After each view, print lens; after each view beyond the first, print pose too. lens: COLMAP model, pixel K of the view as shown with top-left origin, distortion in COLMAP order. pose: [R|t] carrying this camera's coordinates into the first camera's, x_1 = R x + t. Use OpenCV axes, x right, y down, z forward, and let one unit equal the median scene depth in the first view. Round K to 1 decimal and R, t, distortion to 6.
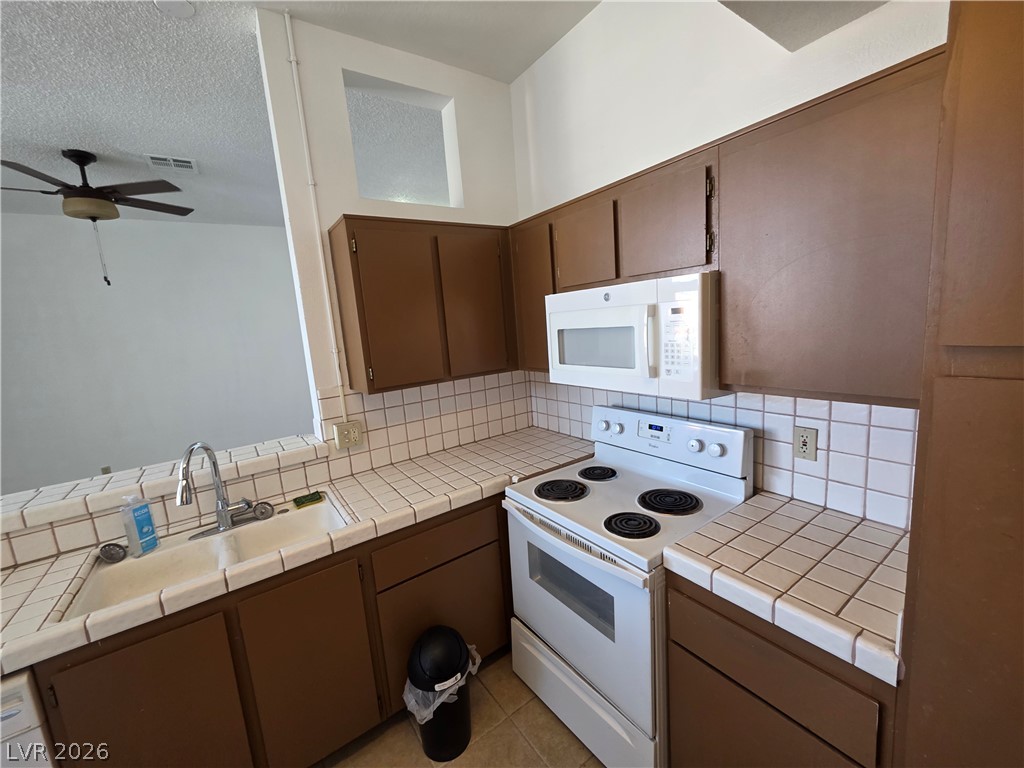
lens RADIAL K [[414.4, 0, 512.0], [0, 414.4, 384.0], [0, 0, 1]] dist [0.000805, -0.000038]
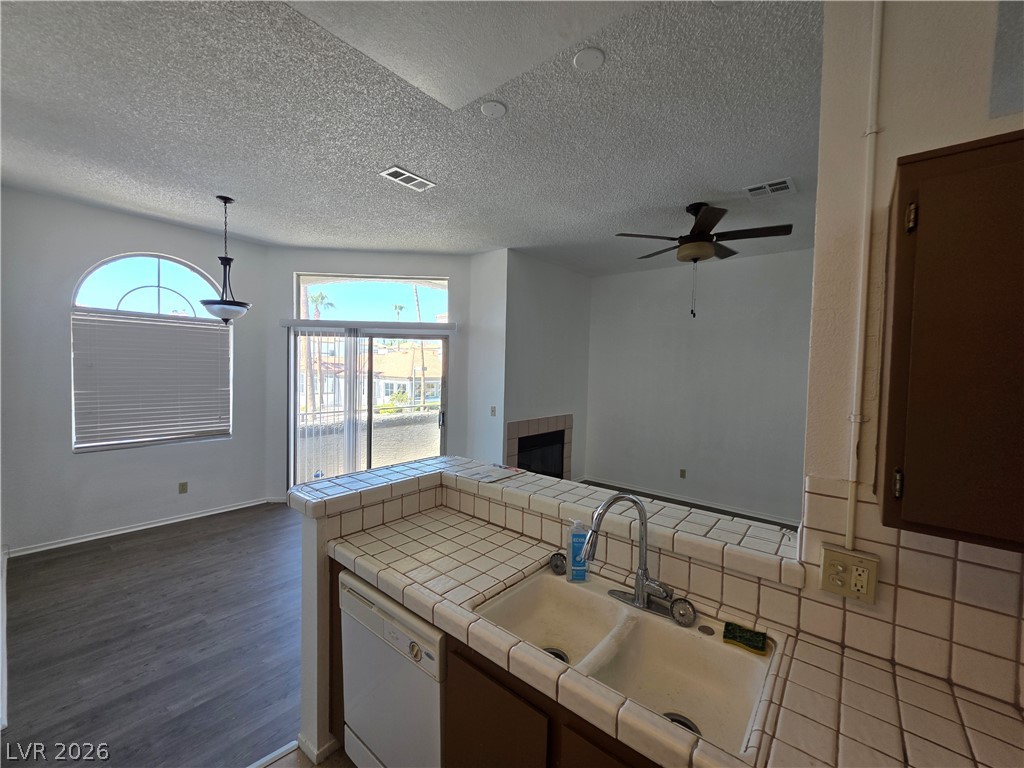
lens RADIAL K [[413.4, 0, 523.4], [0, 413.4, 381.7], [0, 0, 1]] dist [0.000768, -0.000149]
pose [[0.277771, 0.118305, -0.953335, -0.026387], [-0.194169, 0.978819, 0.064893, -0.086613], [0.940820, 0.167082, 0.294859, 0.446313]]
